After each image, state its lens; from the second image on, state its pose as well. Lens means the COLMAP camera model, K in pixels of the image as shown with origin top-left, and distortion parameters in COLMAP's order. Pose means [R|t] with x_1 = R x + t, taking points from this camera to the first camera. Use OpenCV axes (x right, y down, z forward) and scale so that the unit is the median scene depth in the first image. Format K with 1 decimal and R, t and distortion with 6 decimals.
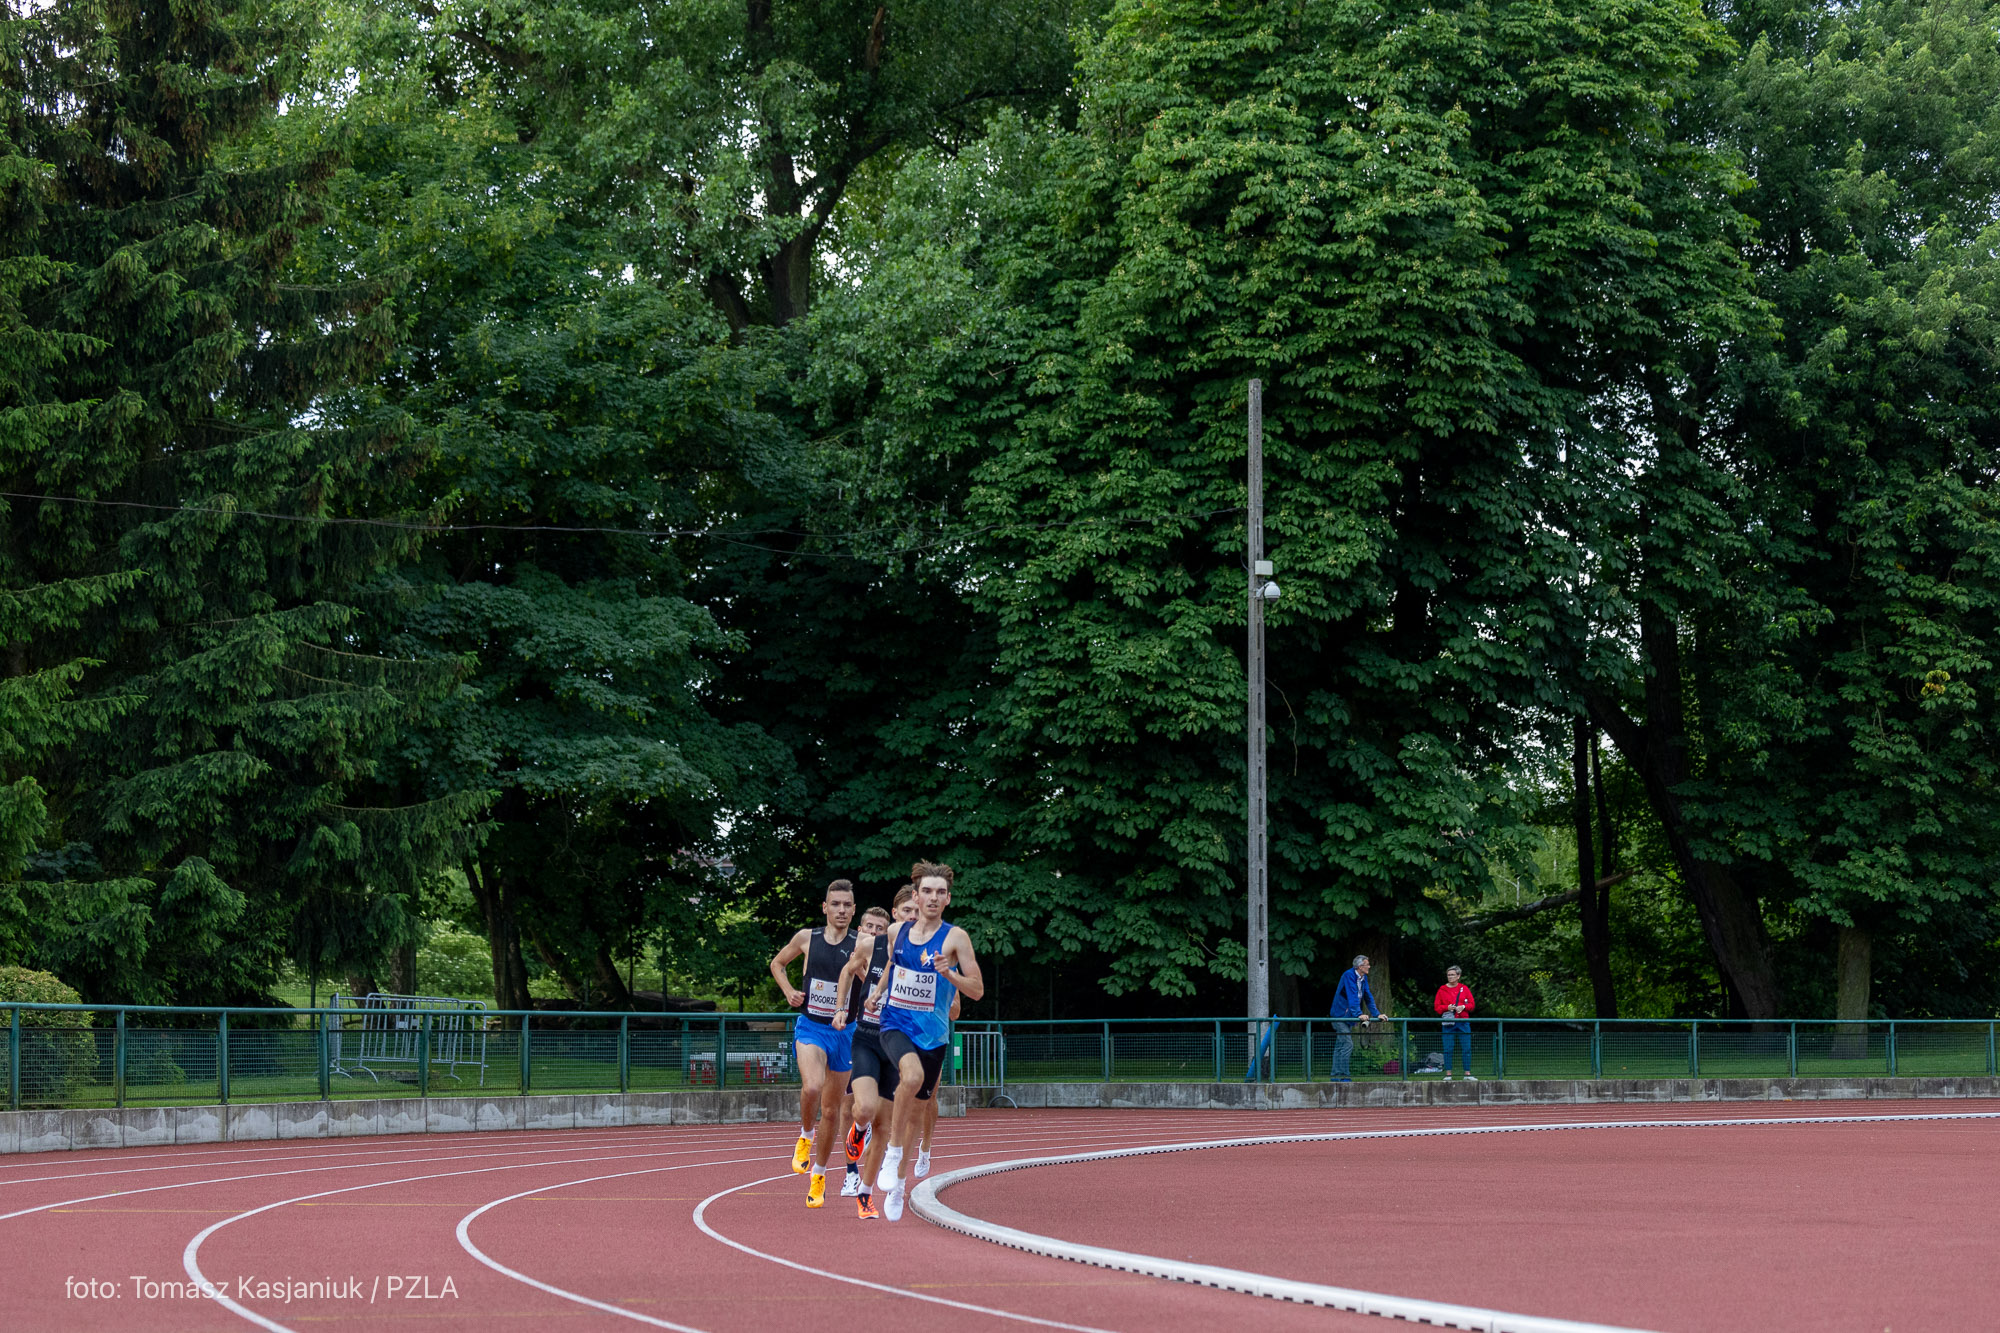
lens RADIAL K [[3826.4, 0, 1002.0], [0, 3826.4, 665.2], [0, 0, 1]] dist [0.021684, 0.000000]
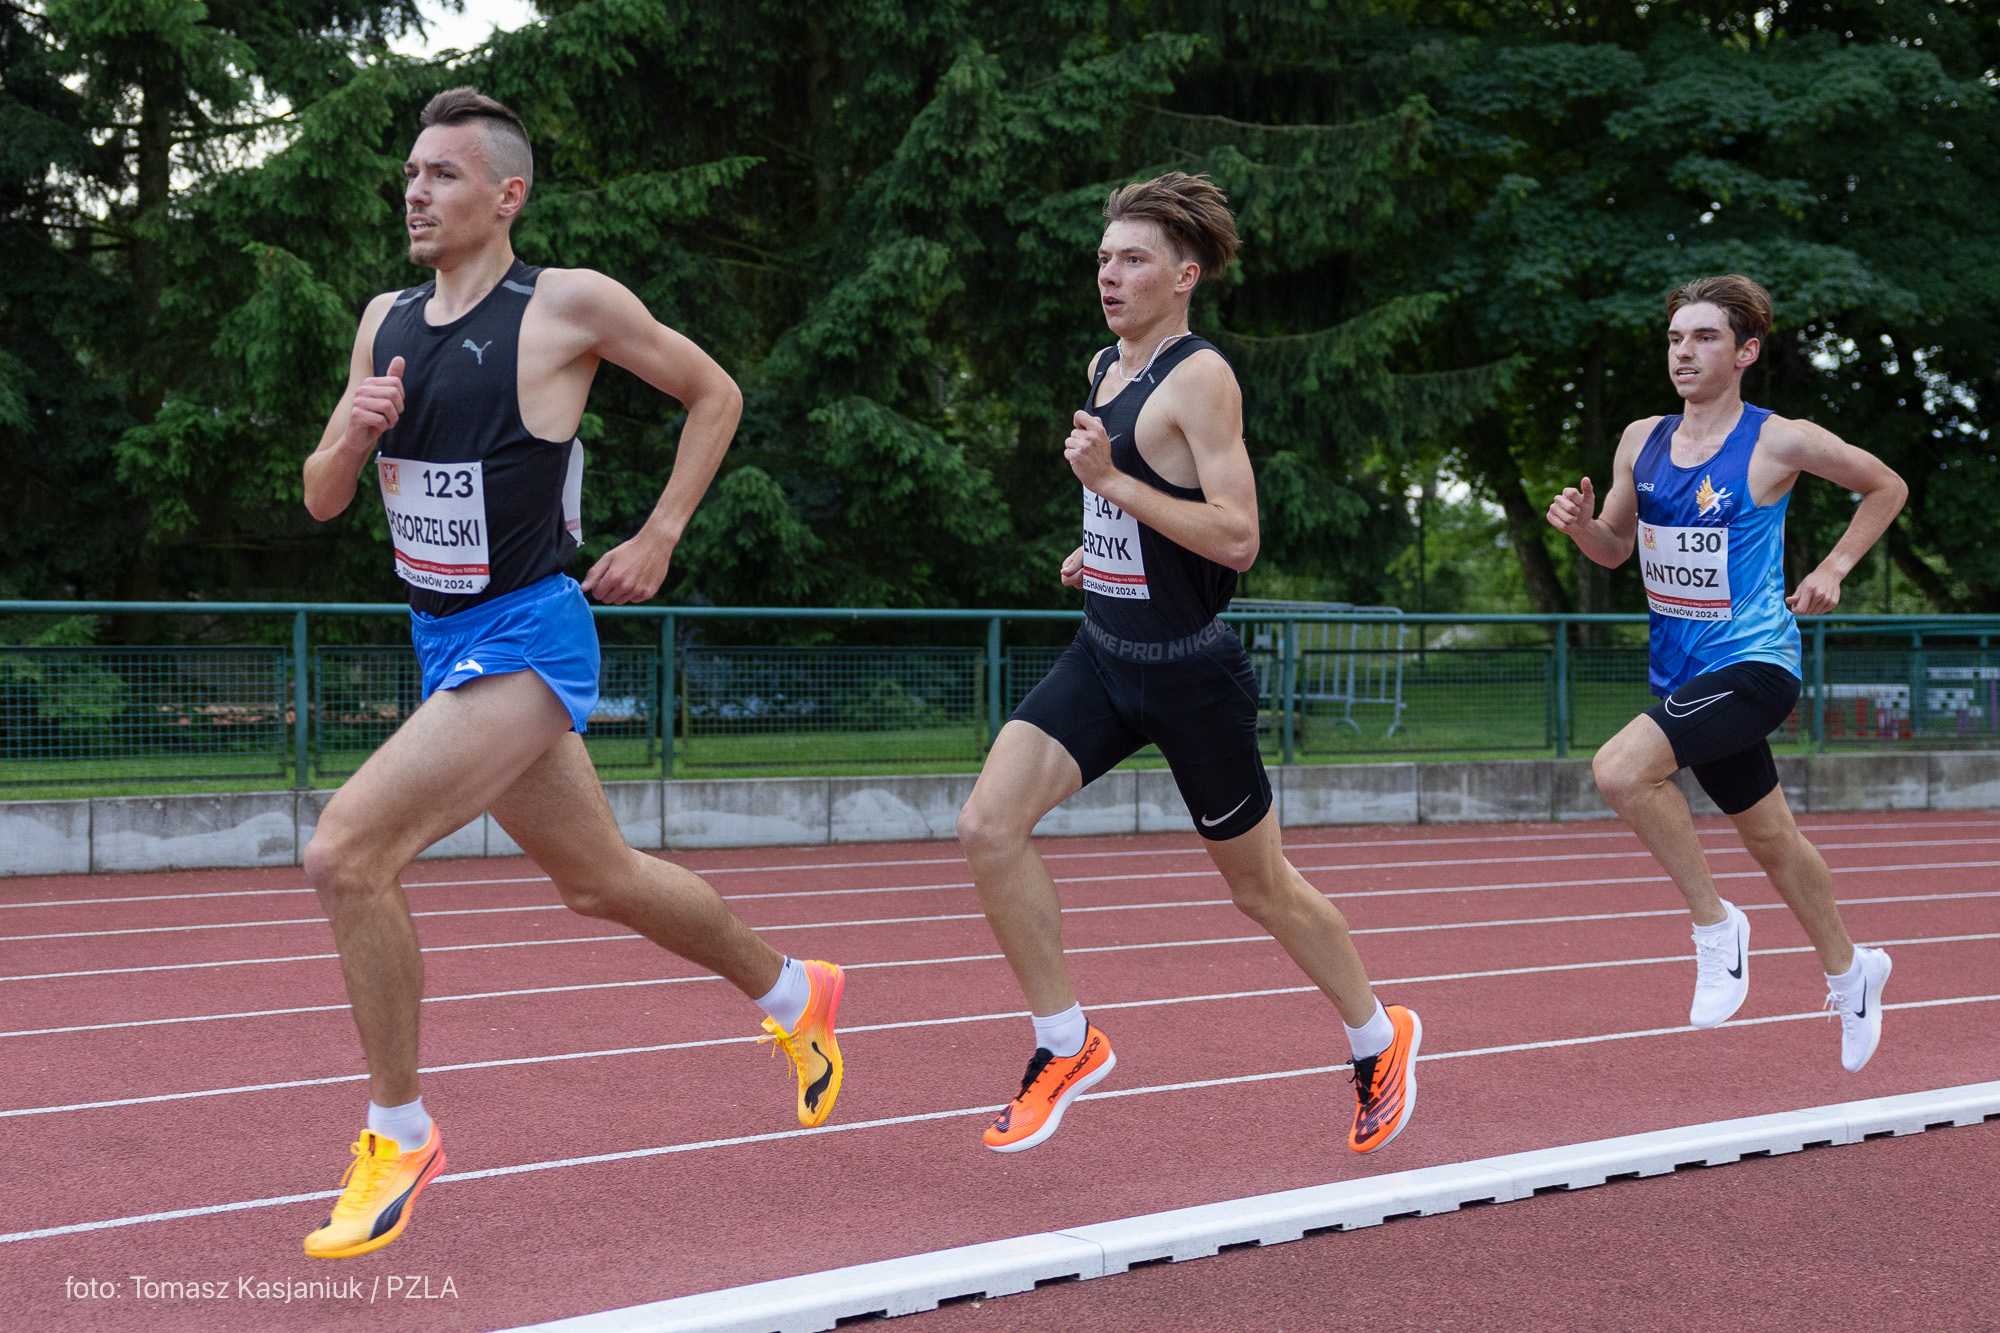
lens RADIAL K [[2524.3, 0, 987.5], [0, 2524.3, 673.9], [0, 0, 1]] dist [-0.013860, 0.000000]
pose [[0.807439, 0.012833, -0.589811, 0.082091], [0.051471, 0.994419, 0.092099, 0.064975], [0.587701, -0.104722, 0.802272, 0.707150]]
